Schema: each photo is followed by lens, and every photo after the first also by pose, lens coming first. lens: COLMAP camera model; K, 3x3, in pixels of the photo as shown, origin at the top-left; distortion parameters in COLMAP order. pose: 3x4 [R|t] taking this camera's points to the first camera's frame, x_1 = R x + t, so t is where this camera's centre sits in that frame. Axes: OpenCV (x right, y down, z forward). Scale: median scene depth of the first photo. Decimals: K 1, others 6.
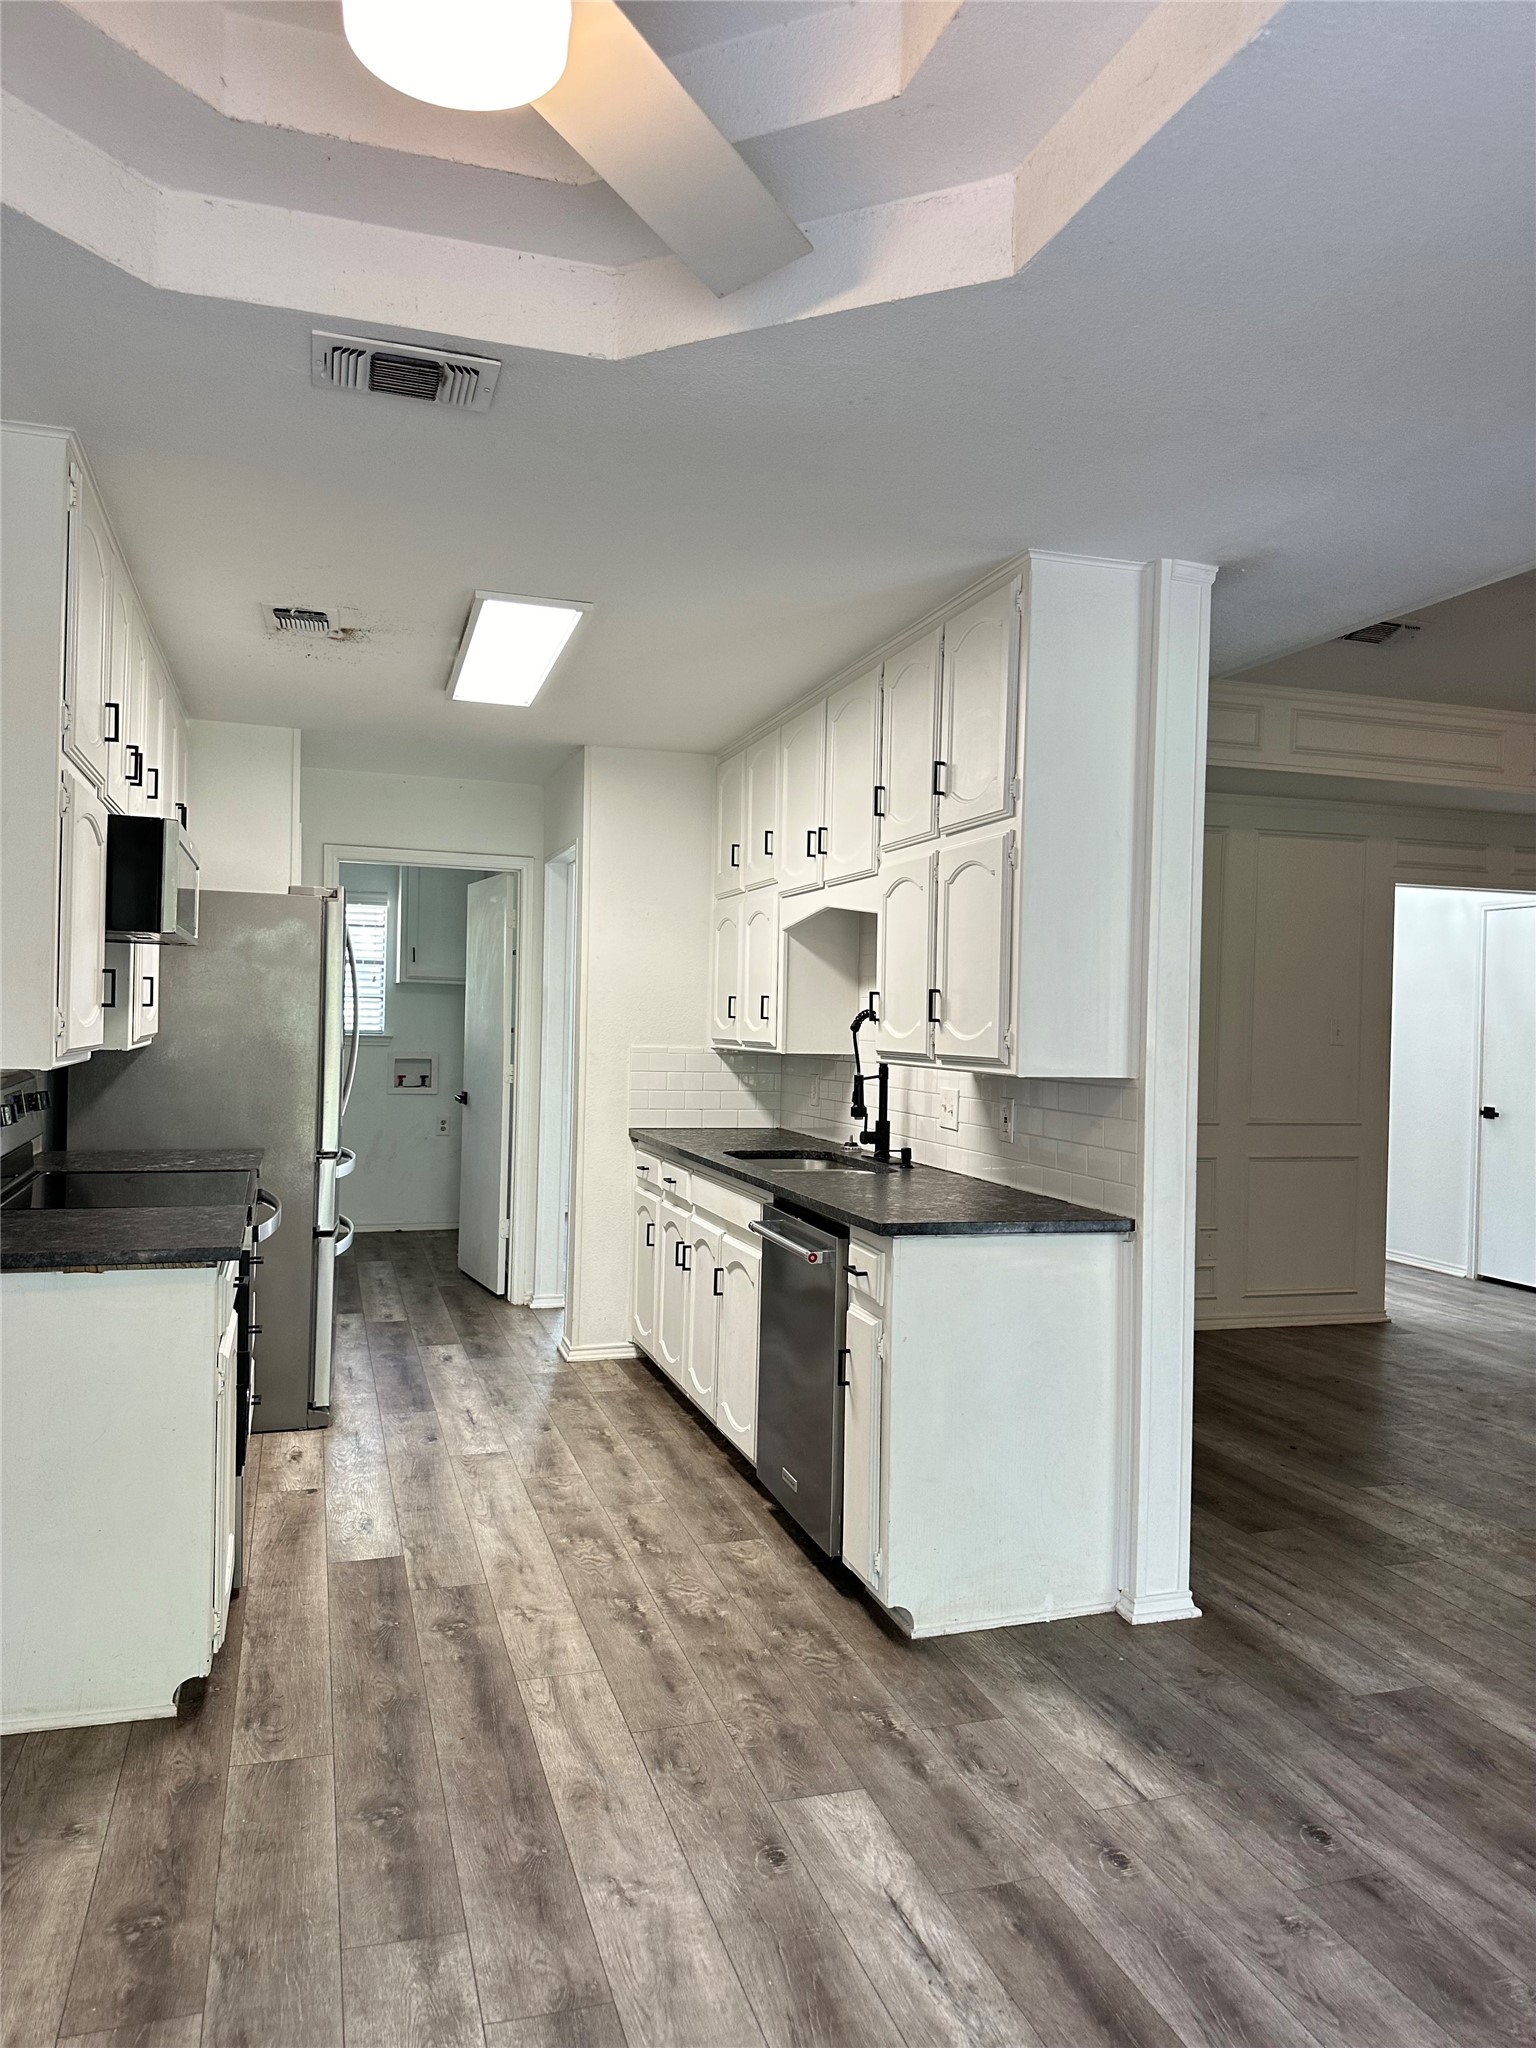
lens RADIAL K [[1446.1, 0, 774.7], [0, 1446.1, 1019.1], [0, 0, 1]] dist [0.060357, -0.057204]
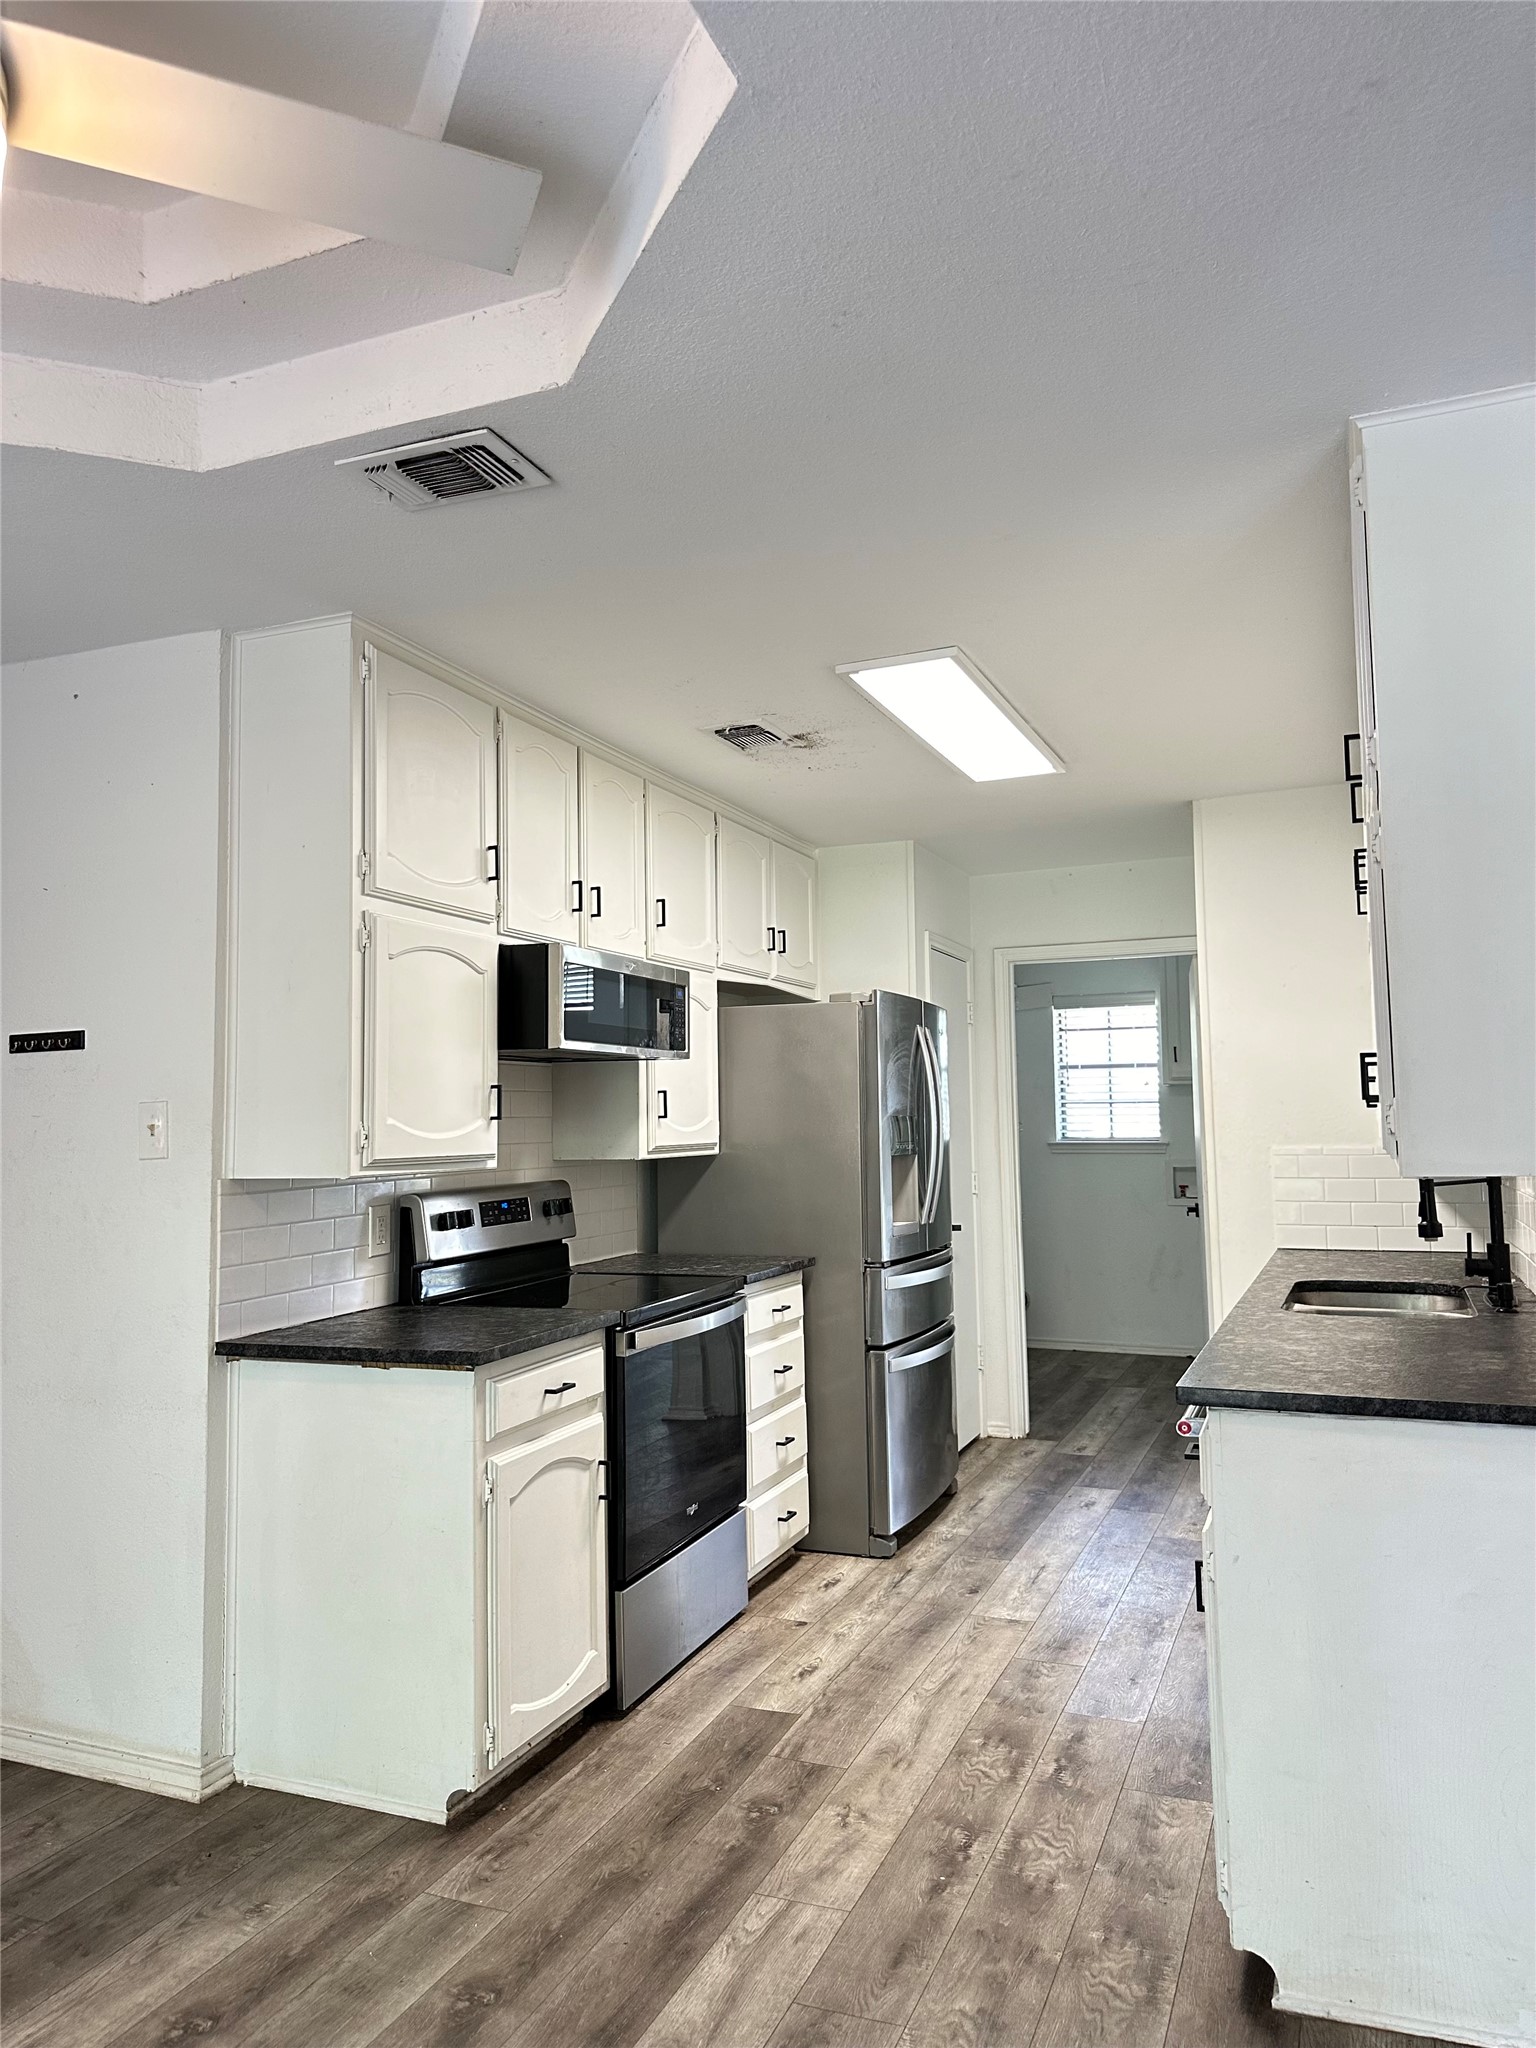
lens RADIAL K [[1446.1, 0, 760.9], [0, 1446.1, 1011.3], [0, 0, 1]] dist [0.060357, -0.057204]
pose [[0.764847, -0.086247, -0.638412, 0.381704], [0.030963, 0.994774, -0.097294, 0.021447], [0.643467, 0.054648, 0.763521, 0.292364]]
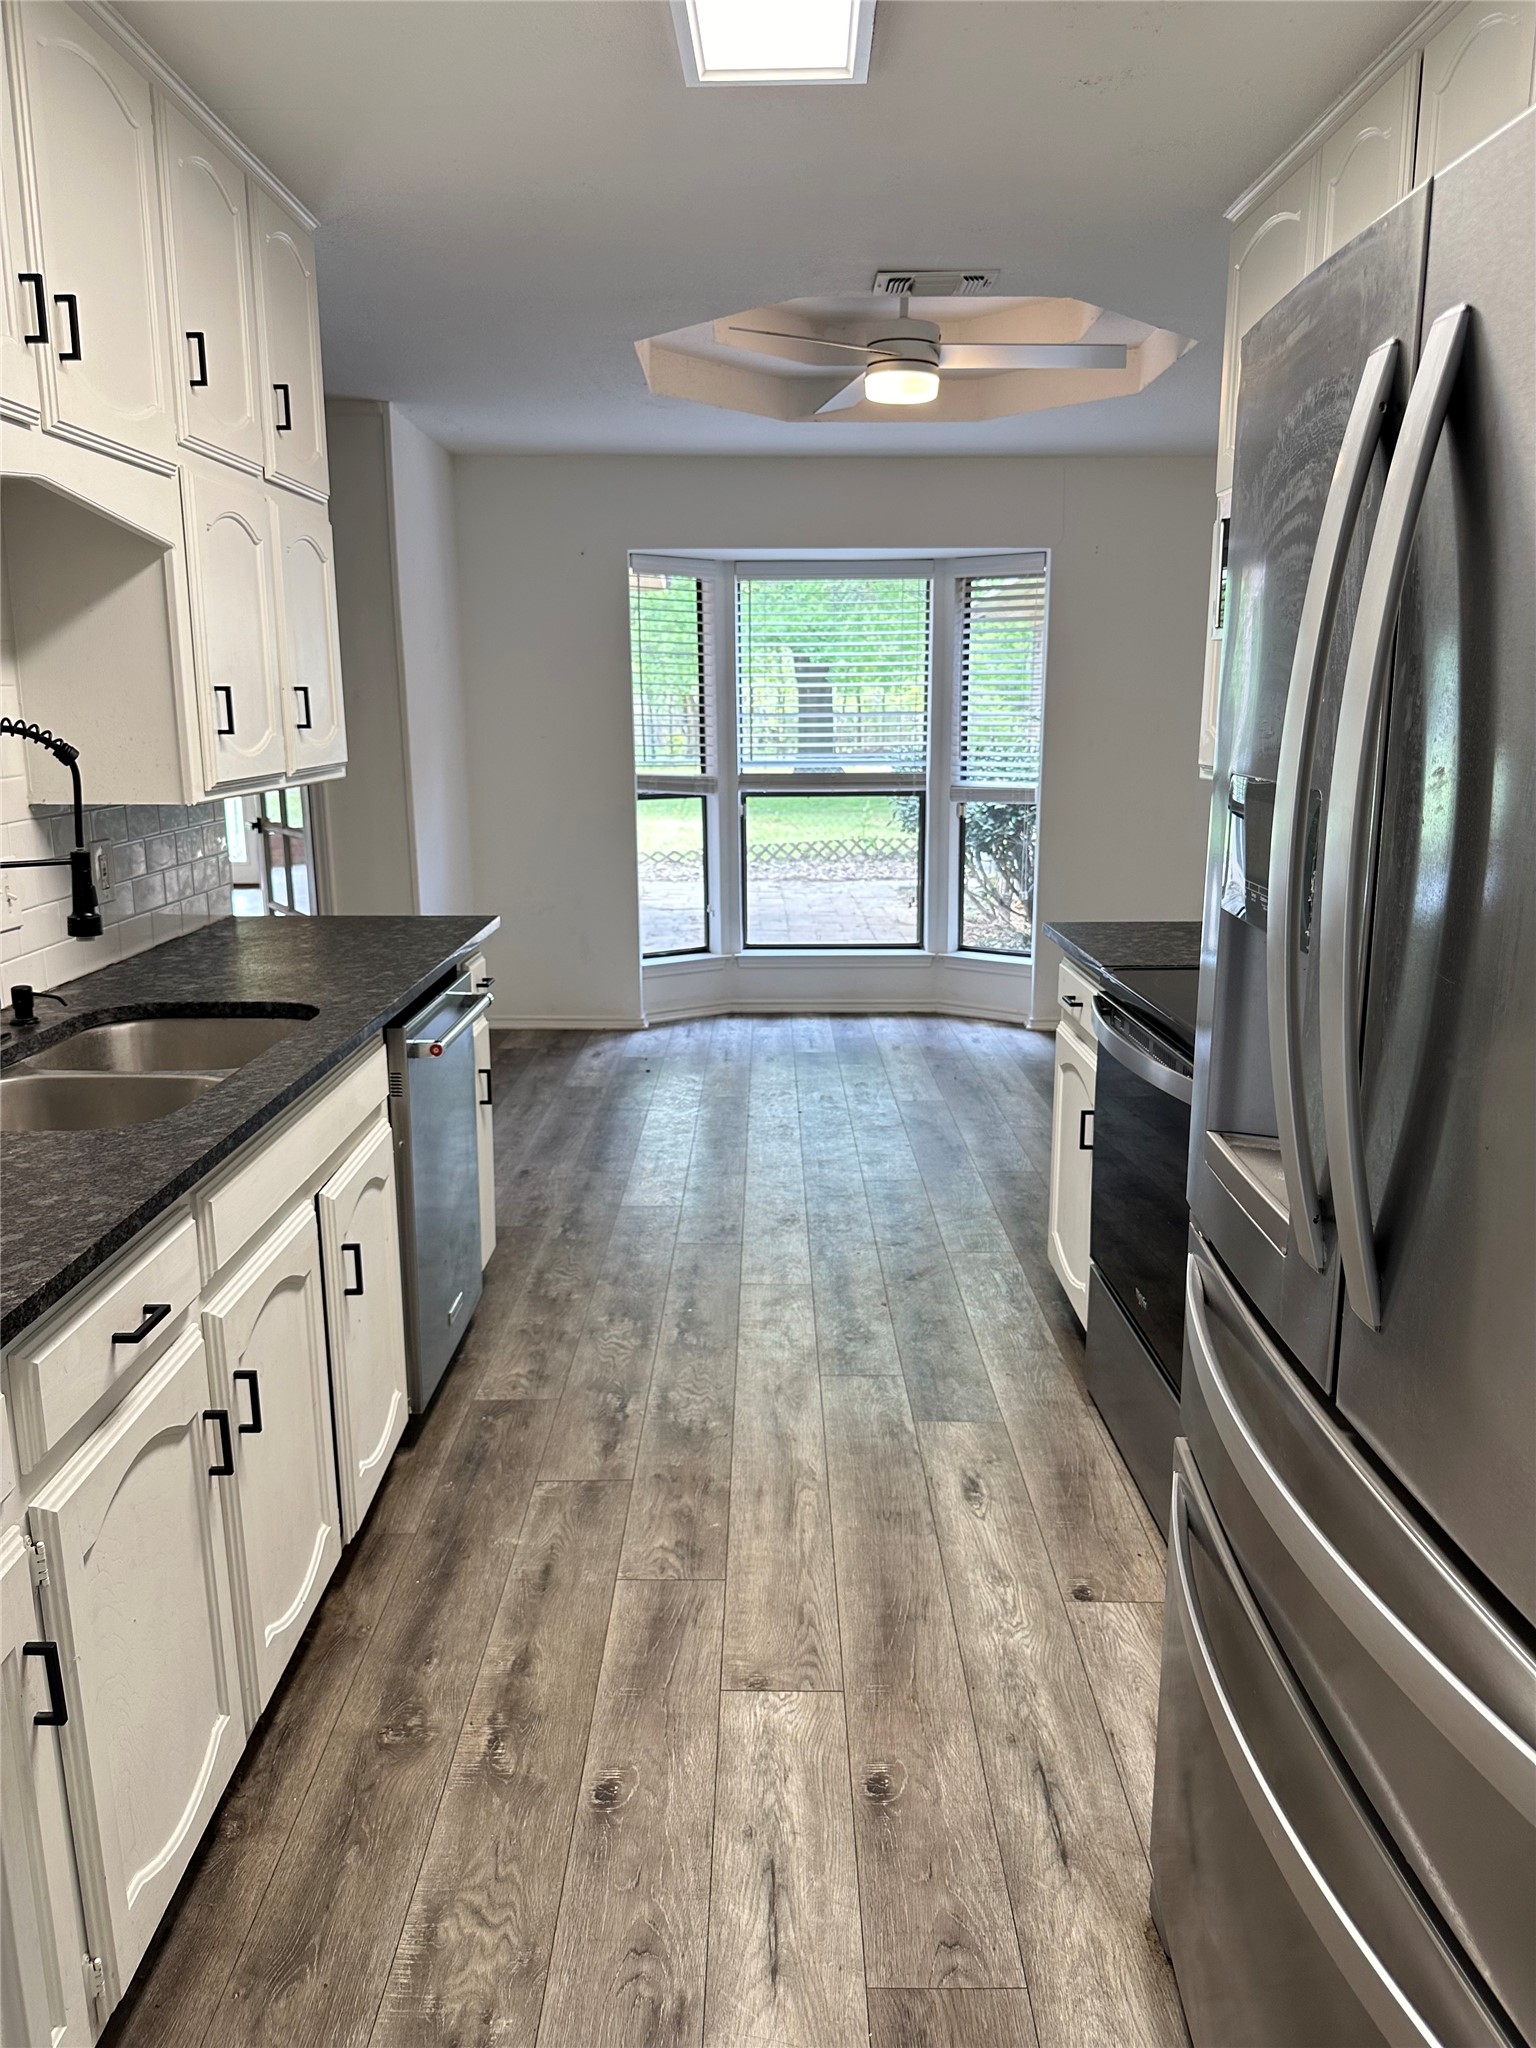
lens RADIAL K [[1446.1, 0, 775.6], [0, 1446.1, 1030.6], [0, 0, 1]] dist [0.060357, -0.057204]
pose [[-0.954370, -0.086235, 0.285904, -0.434867], [-0.018520, 0.972646, 0.231551, -0.031066], [-0.298051, 0.215691, -0.929862, 1.907897]]
